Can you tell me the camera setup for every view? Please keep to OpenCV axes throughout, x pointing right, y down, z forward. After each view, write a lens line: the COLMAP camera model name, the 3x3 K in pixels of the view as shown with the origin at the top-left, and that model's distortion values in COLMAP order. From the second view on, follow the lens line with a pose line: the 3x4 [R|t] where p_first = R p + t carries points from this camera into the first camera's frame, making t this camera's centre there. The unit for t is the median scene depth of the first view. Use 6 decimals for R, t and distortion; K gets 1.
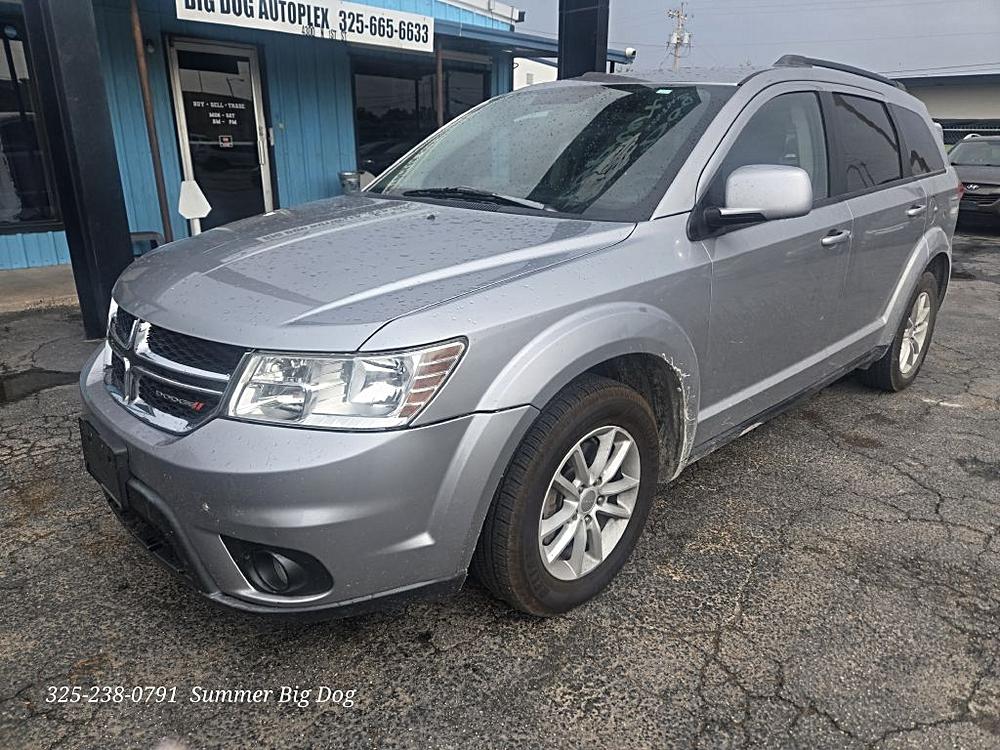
lens RADIAL K [[693.7, 0, 500.0], [0, 693.7, 375.0], [0, 0, 1]] dist [0.060567, -0.000123]
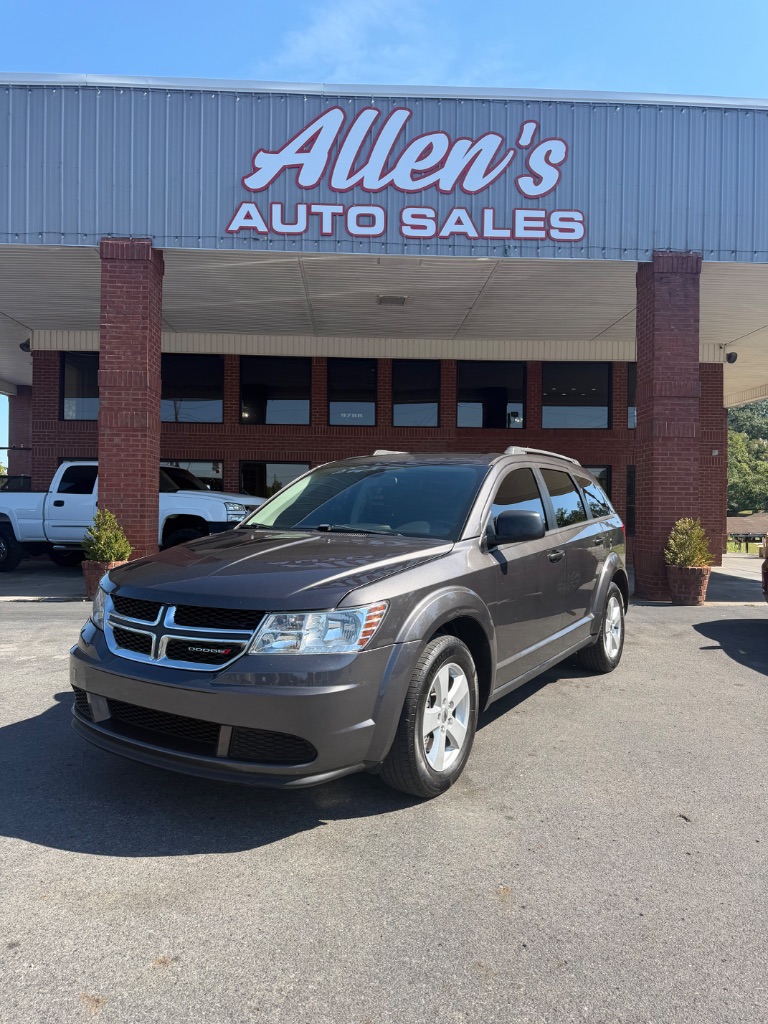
lens RADIAL K [[710.4, 0, 384.0], [0, 710.4, 512.0], [0, 0, 1]] dist [0.060567, -0.000123]
pose [[0.973039, -0.007294, 0.230525, -0.387031], [0.074566, 0.955771, -0.284502, 0.201418], [-0.218254, 0.294021, 0.930547, -0.627858]]
